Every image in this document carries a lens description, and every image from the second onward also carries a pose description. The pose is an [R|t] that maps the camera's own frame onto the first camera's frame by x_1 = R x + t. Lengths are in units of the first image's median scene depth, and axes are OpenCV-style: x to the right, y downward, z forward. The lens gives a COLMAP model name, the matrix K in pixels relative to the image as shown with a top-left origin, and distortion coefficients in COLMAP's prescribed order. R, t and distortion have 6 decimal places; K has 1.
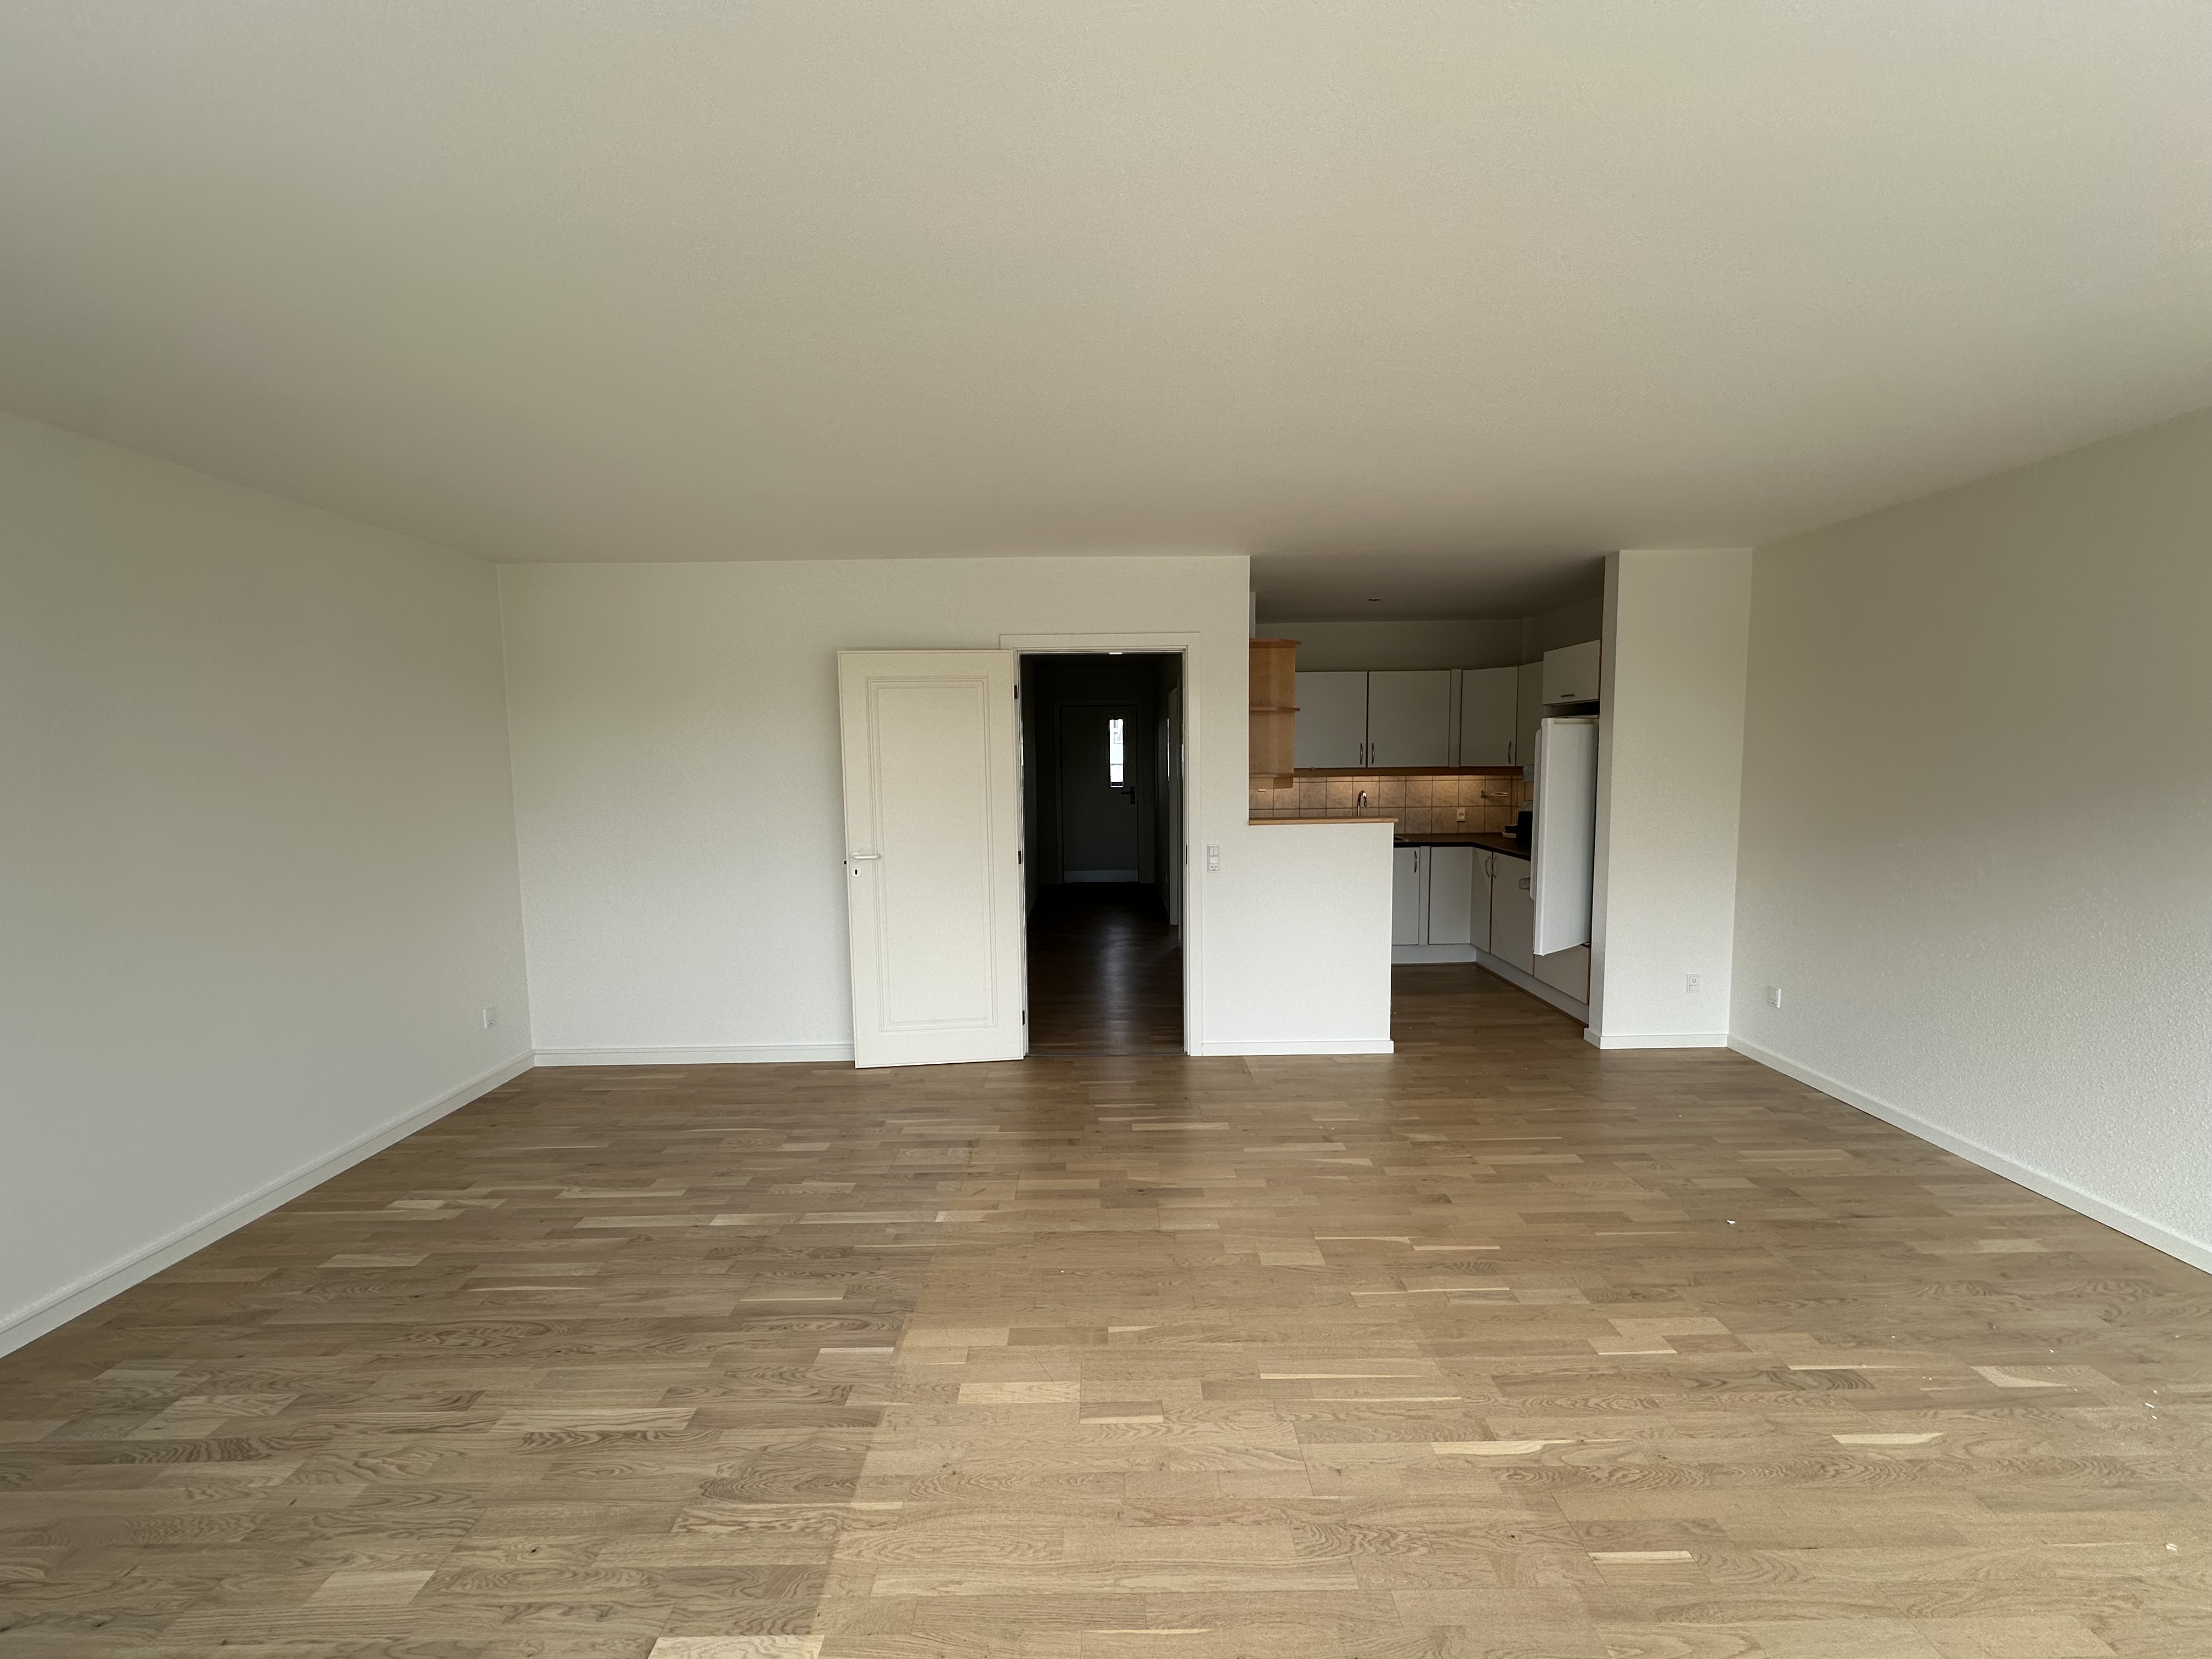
lens RADIAL K [[878.5, 0, 1106.0], [0, 878.5, 829.5], [0, 0, 1]] dist [-0.001580, 0.000355]
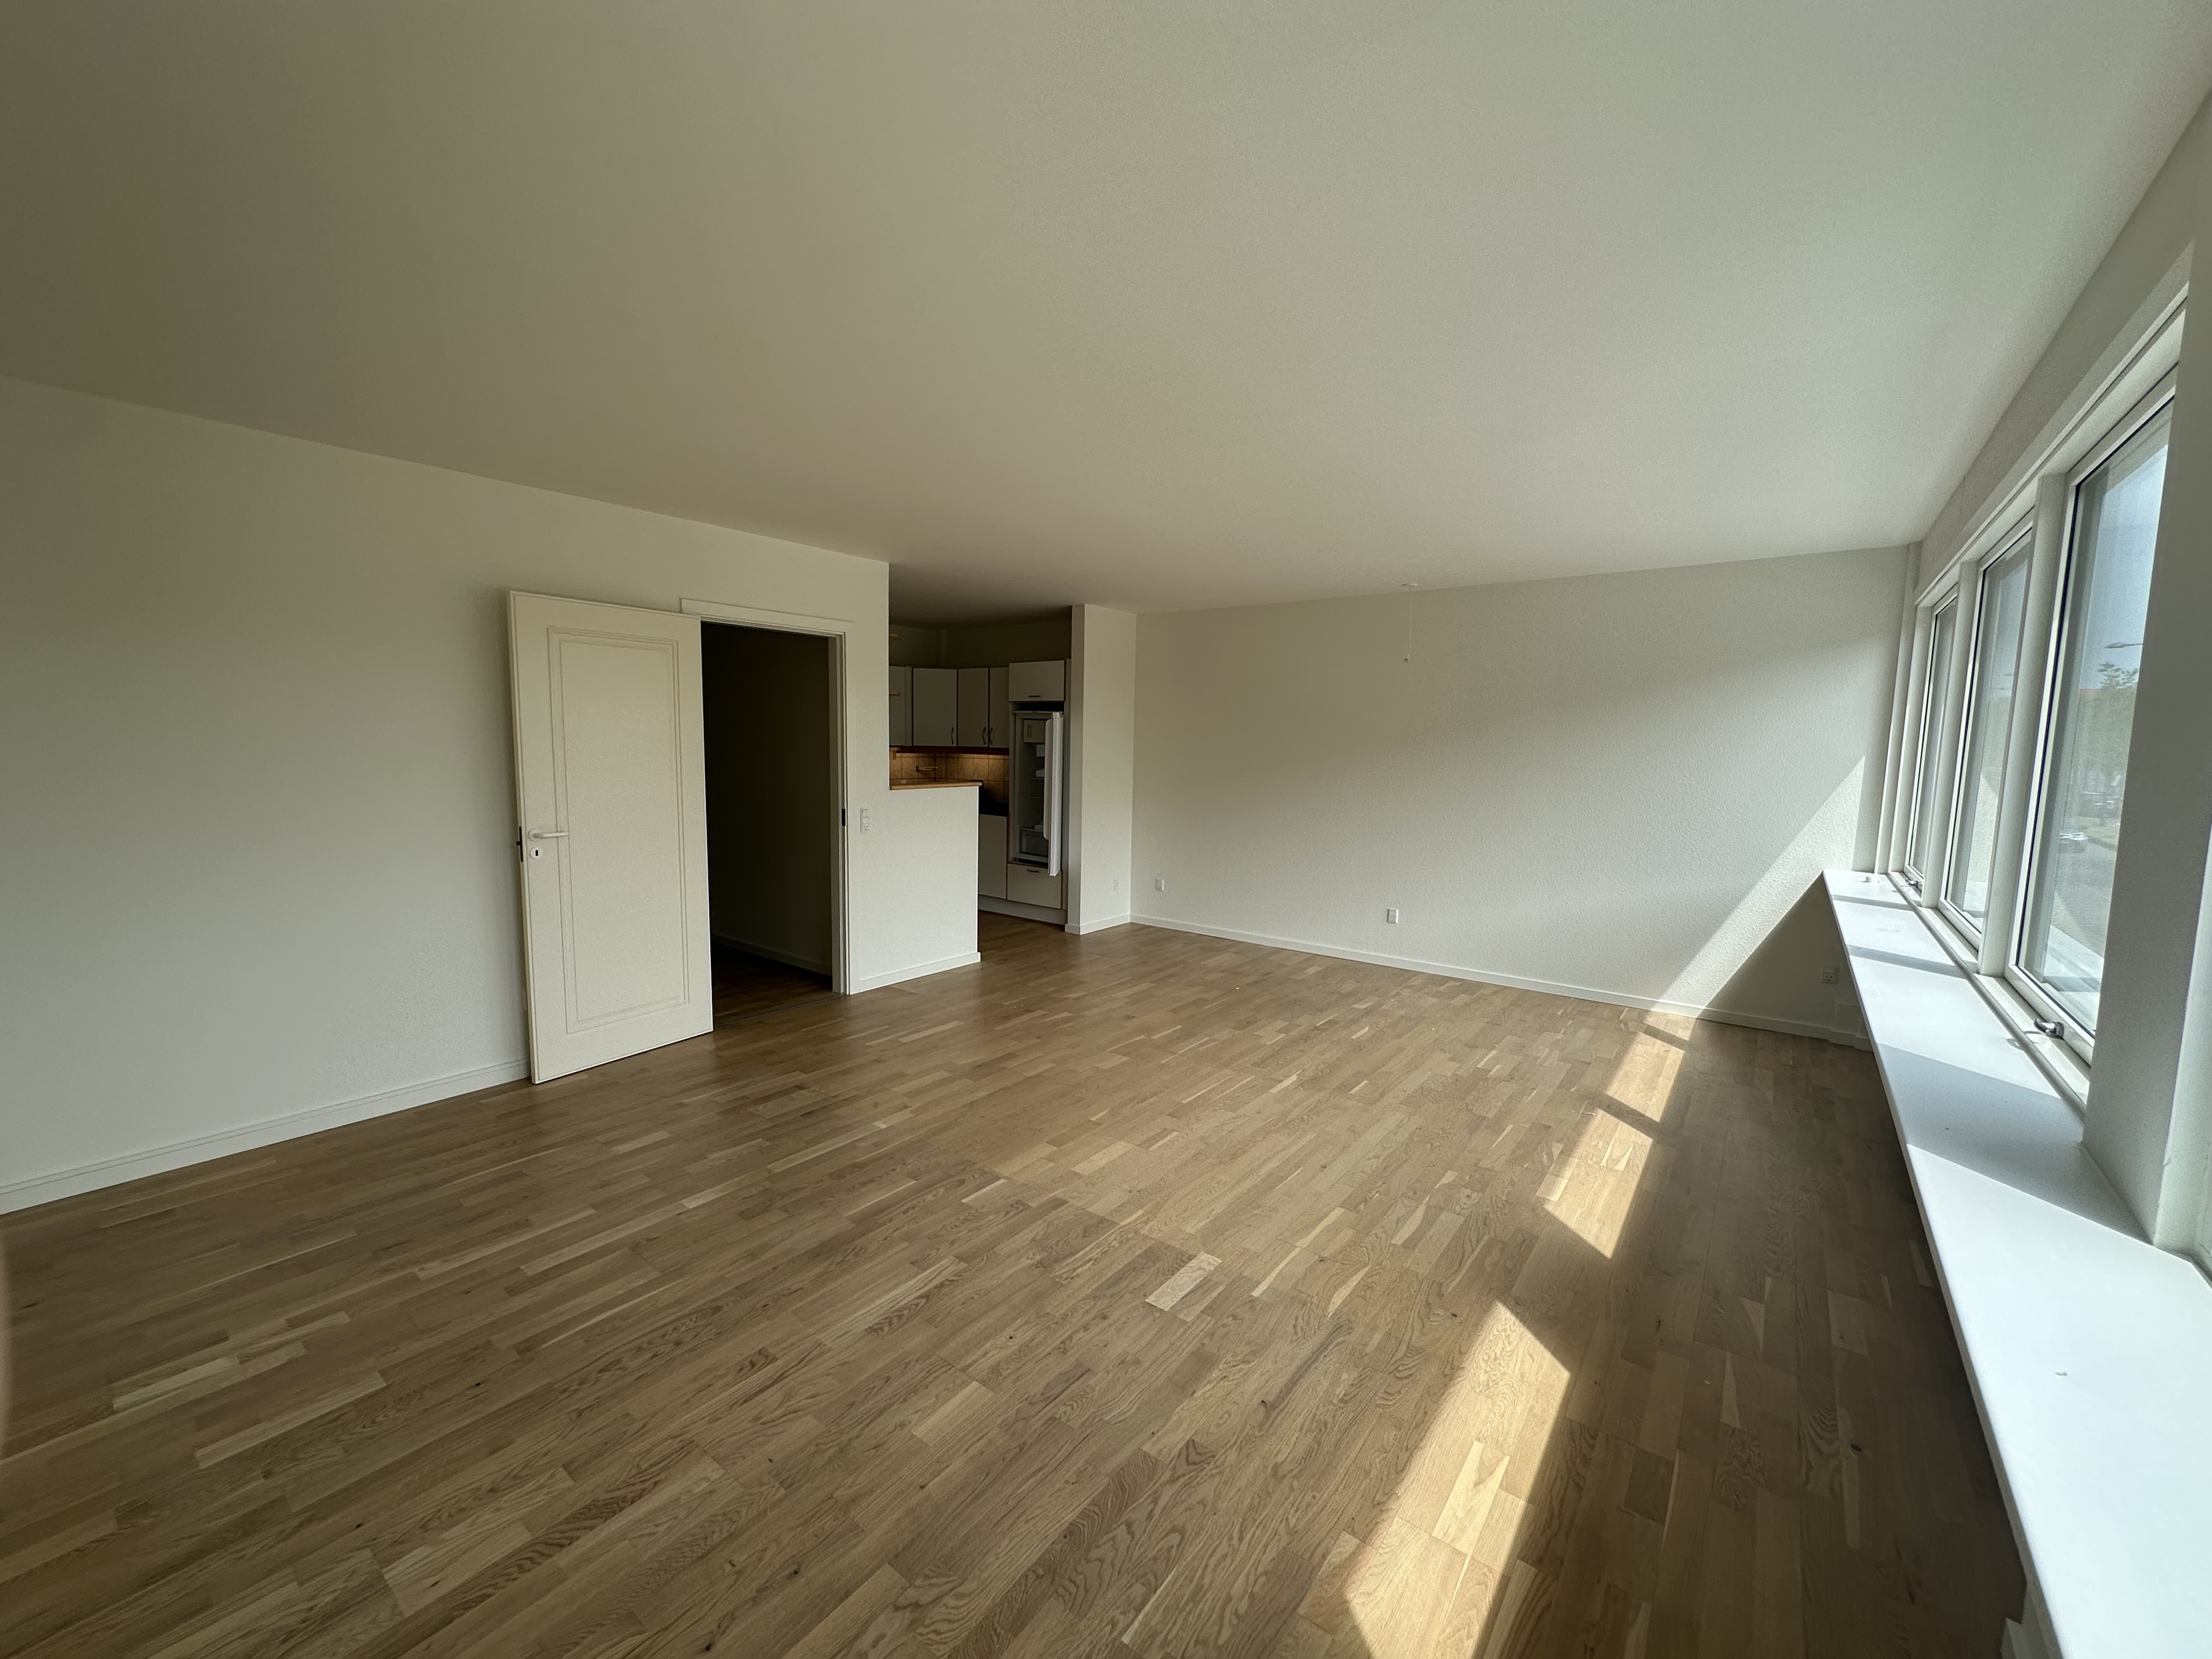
lens RADIAL K [[878.5, 0, 1106.0], [0, 878.5, 829.5], [0, 0, 1]] dist [-0.001580, 0.000355]
pose [[0.615869, -0.055344, 0.785902, -0.910578], [0.041944, 0.998418, 0.037441, 0.024833], [-0.786731, 0.009905, 0.617216, 0.056318]]
